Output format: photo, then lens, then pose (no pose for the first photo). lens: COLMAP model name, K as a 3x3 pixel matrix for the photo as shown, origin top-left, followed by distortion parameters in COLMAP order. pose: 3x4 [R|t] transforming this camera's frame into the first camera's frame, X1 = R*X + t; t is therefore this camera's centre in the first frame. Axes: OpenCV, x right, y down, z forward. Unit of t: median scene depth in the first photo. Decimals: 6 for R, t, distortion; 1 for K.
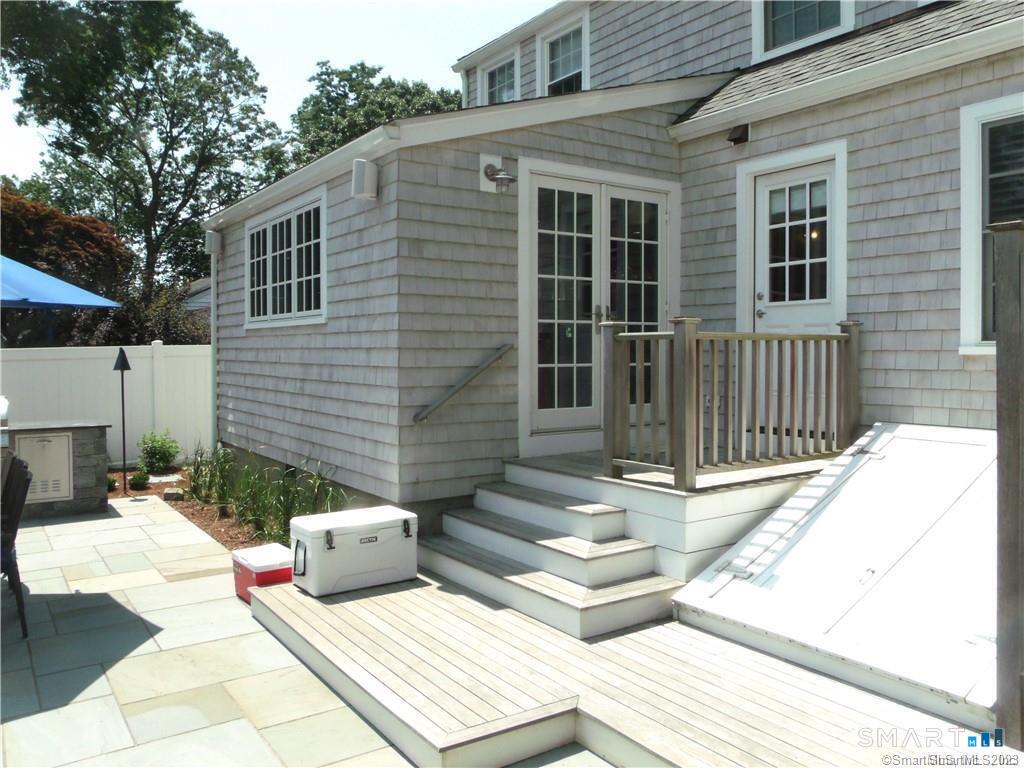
lens RADIAL K [[813.5, 0, 513.2], [0, 813.5, 368.0], [0, 0, 1]] dist [-0.046640, 0.017376]
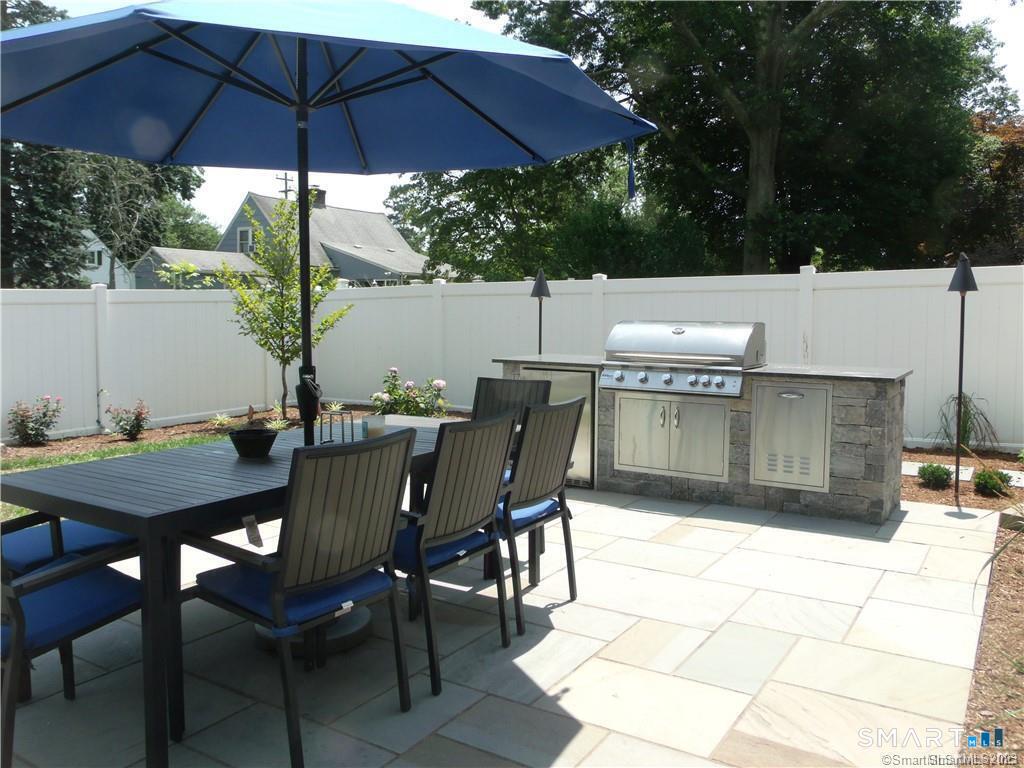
lens RADIAL K [[813.5, 0, 518.0], [0, 813.5, 368.7], [0, 0, 1]] dist [-0.046640, 0.017376]
pose [[0.394649, 0.071090, -0.916078, -0.051634], [-0.026893, 0.997469, 0.065820, 0.021715], [0.918438, -0.001340, 0.395562, 0.343814]]
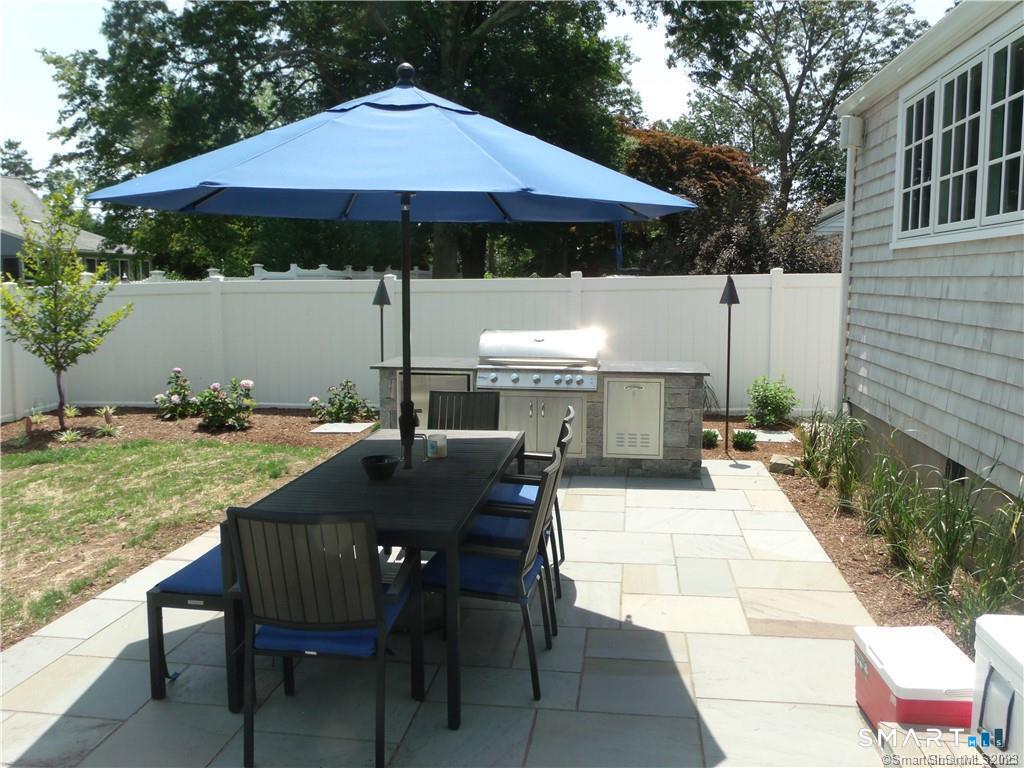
lens RADIAL K [[813.5, 0, 518.3], [0, 813.5, 369.7], [0, 0, 1]] dist [-0.046640, 0.017376]
pose [[0.740236, 0.077131, -0.667908, -0.067848], [-0.018737, 0.995379, 0.094181, -0.002914], [0.672086, -0.057202, 0.738261, 0.183769]]
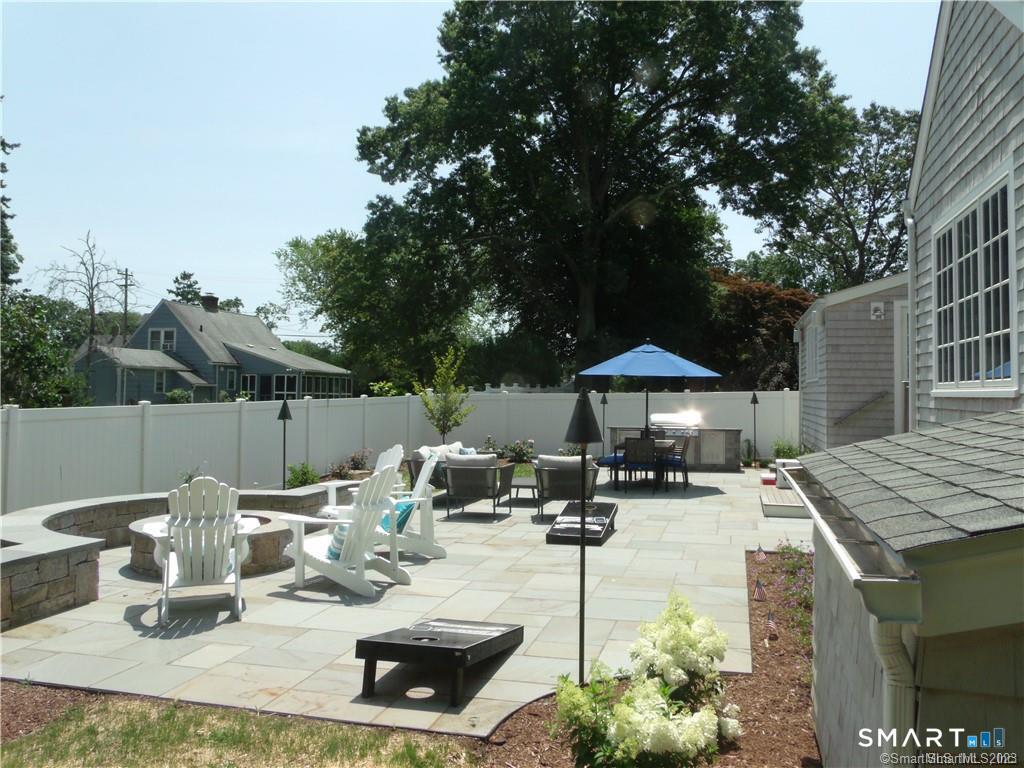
lens RADIAL K [[813.5, 0, 519.5], [0, 813.5, 376.9], [0, 0, 1]] dist [-0.046640, 0.017376]
pose [[0.656166, -0.009336, -0.754559, 0.449508], [-0.025744, 0.999064, -0.034748, 0.014932], [0.754177, 0.042226, 0.655312, -0.515410]]
